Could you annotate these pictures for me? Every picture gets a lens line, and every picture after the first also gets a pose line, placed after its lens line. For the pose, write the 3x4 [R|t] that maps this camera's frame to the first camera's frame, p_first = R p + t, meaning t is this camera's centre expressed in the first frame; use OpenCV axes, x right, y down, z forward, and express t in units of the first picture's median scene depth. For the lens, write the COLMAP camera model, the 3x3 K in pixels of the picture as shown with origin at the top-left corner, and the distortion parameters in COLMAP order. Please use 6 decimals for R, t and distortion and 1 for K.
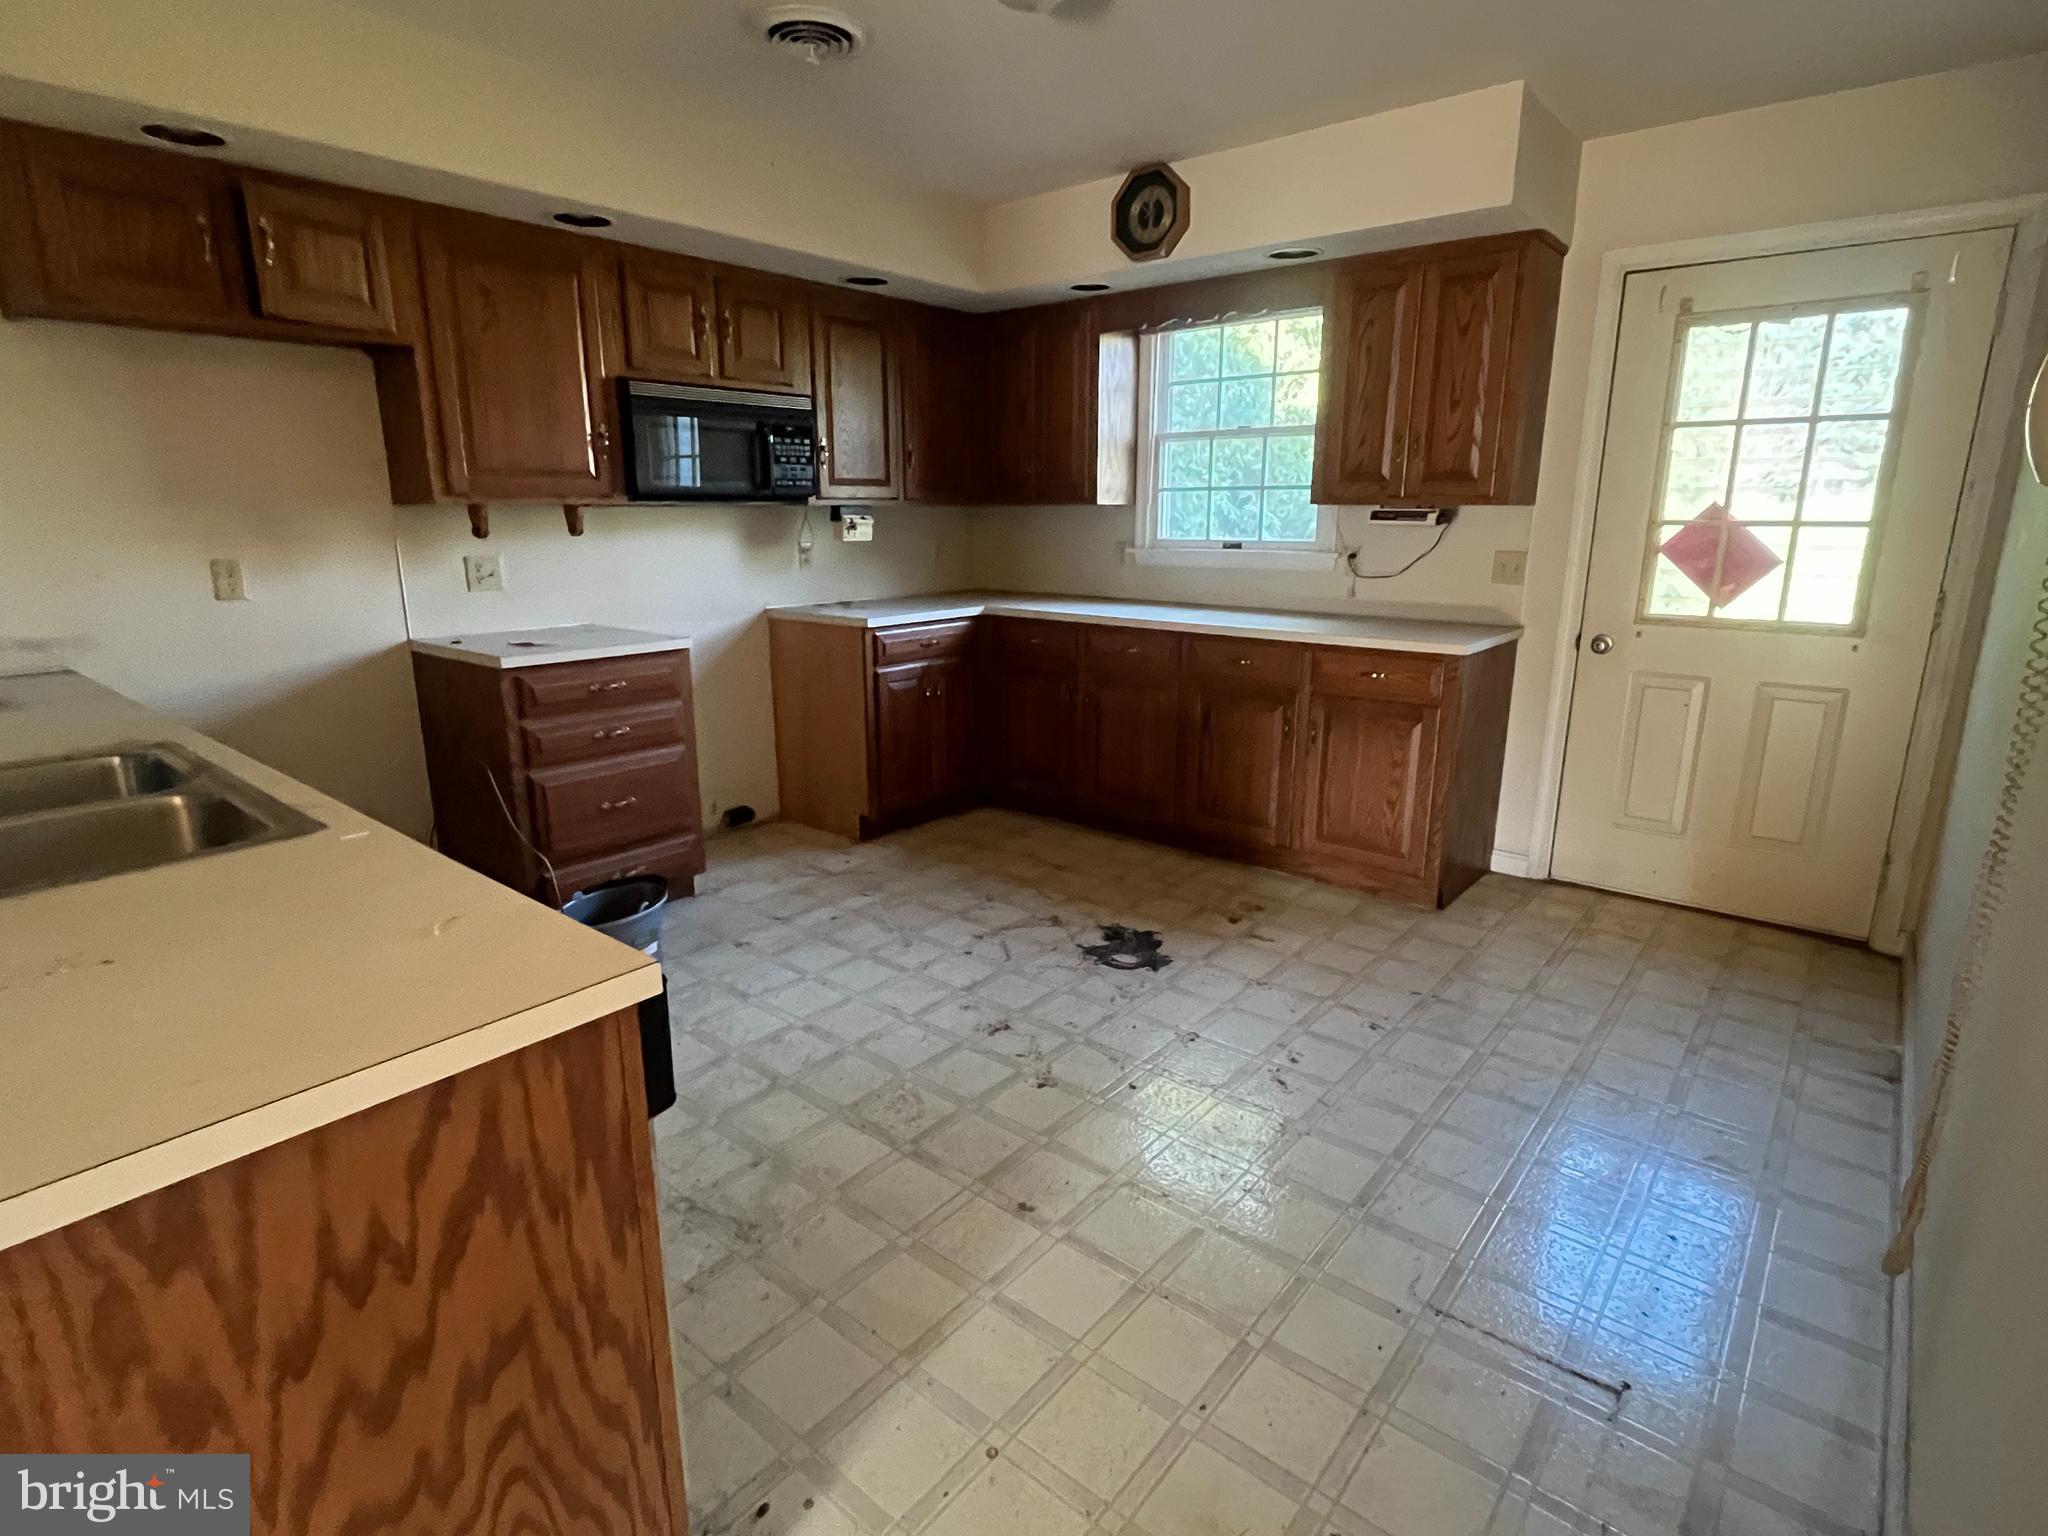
lens RADIAL K [[1045.1, 0, 1018.8], [0, 1045.1, 769.0], [0, 0, 1]] dist [-0.003008, -0.001554]
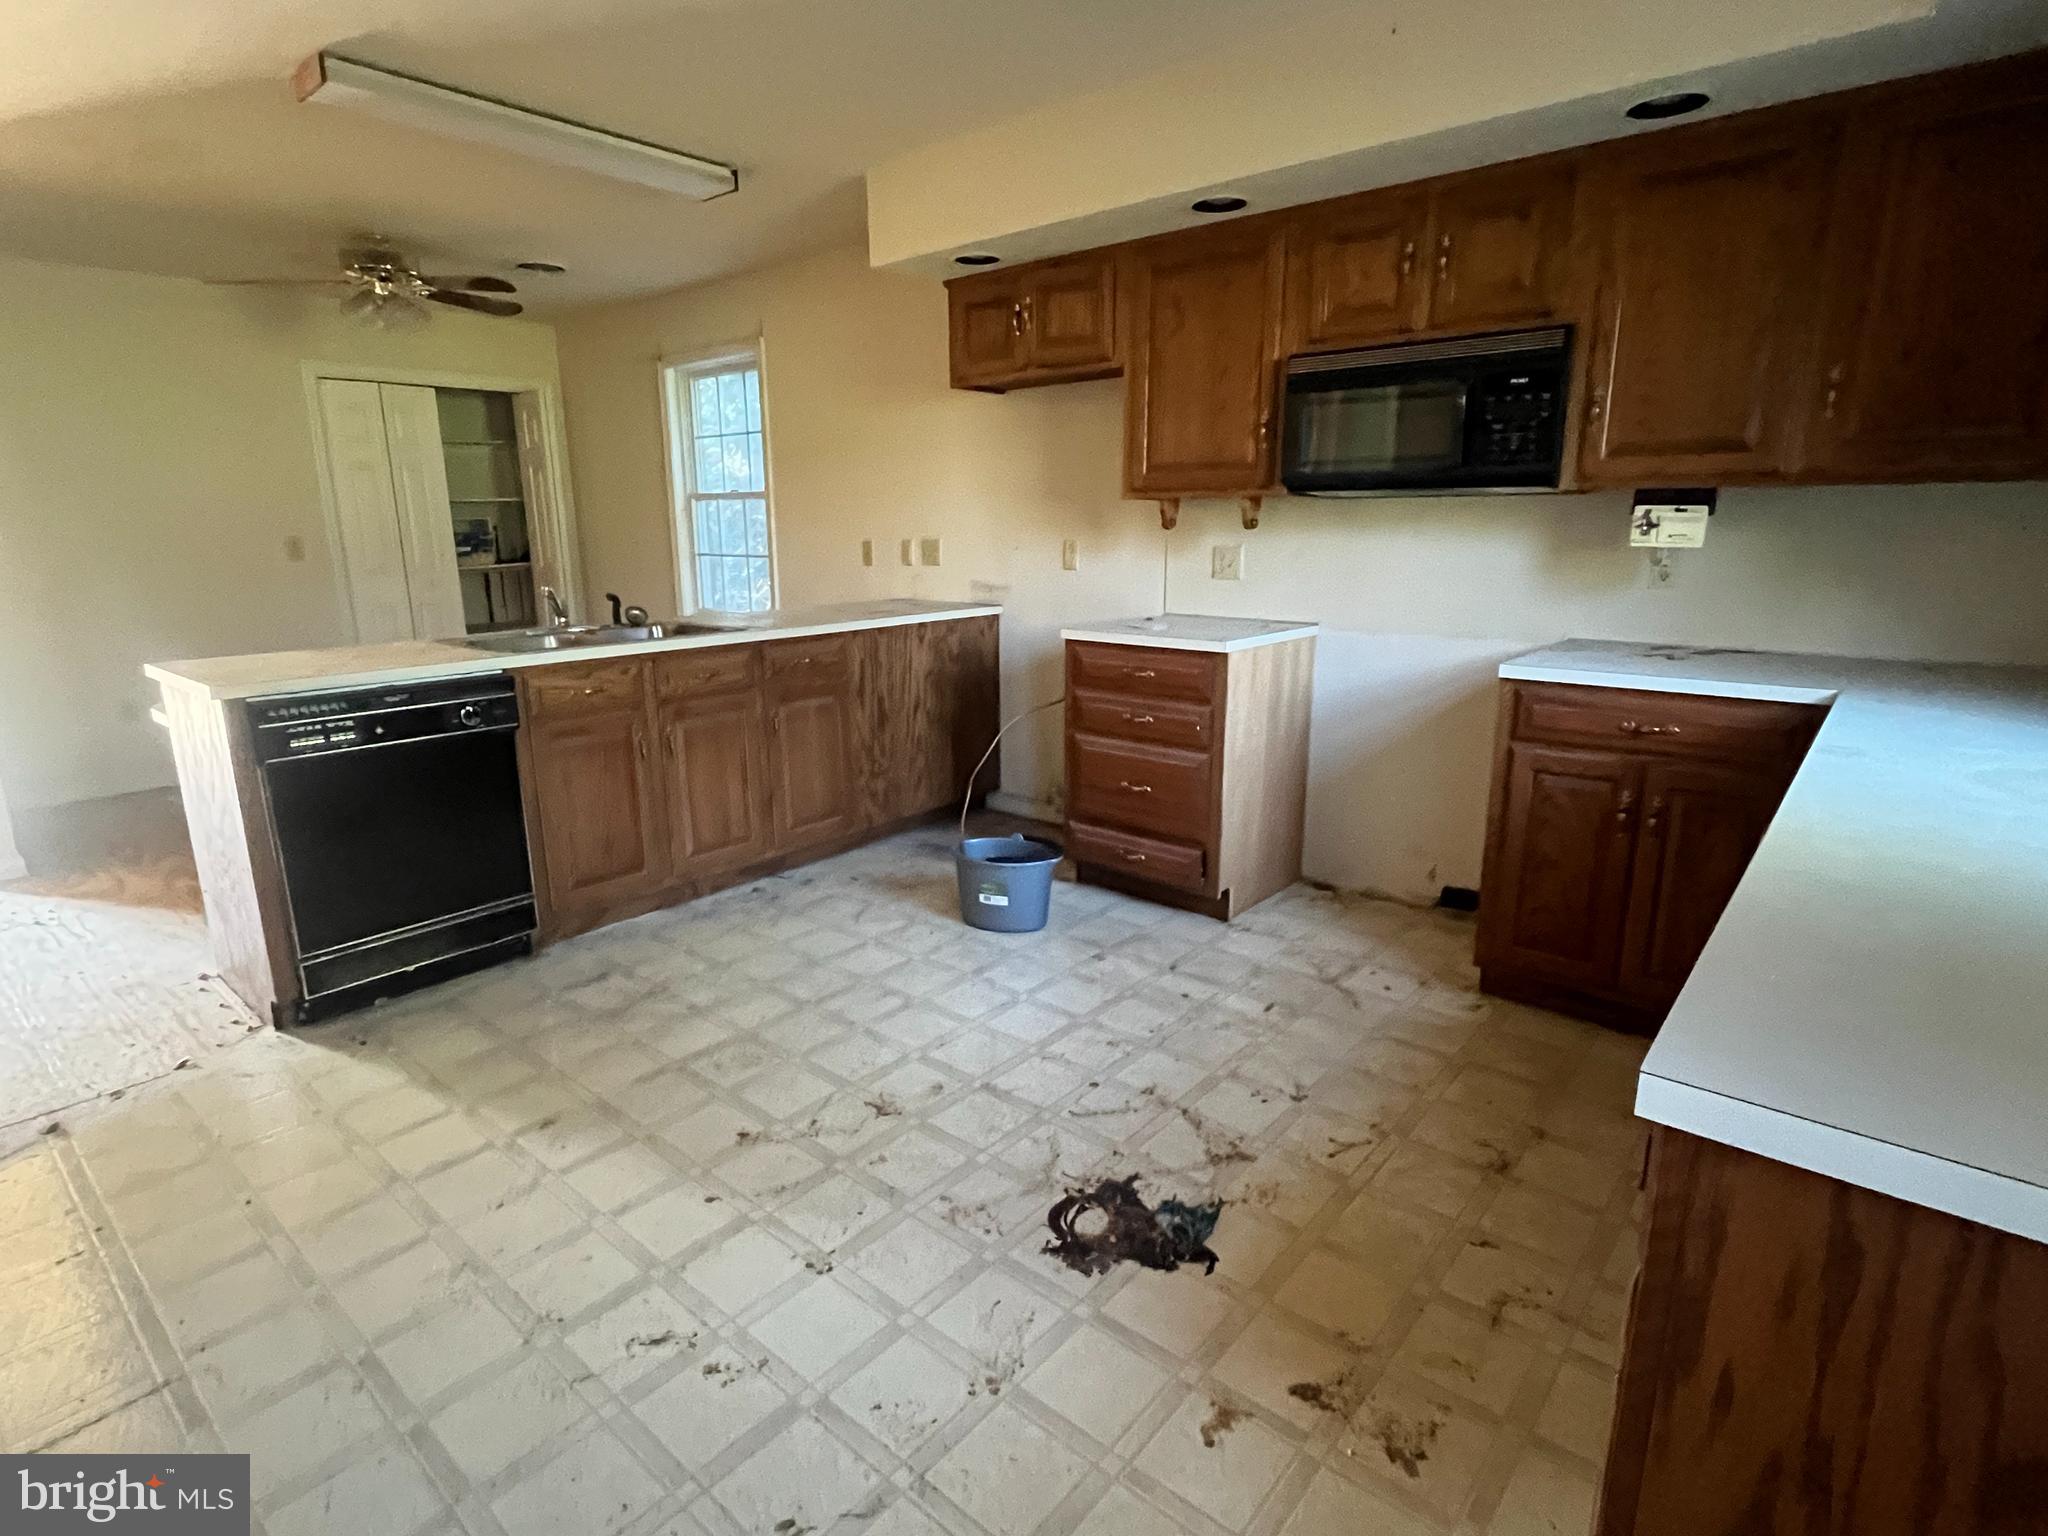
lens RADIAL K [[1045.1, 0, 1009.7], [0, 1045.1, 768.6], [0, 0, 1]] dist [-0.003008, -0.001554]
pose [[-0.020359, 0.231615, -0.972594, 0.639250], [-0.233834, 0.944712, 0.229870, -0.200375], [0.972063, 0.232105, 0.034926, 0.872586]]
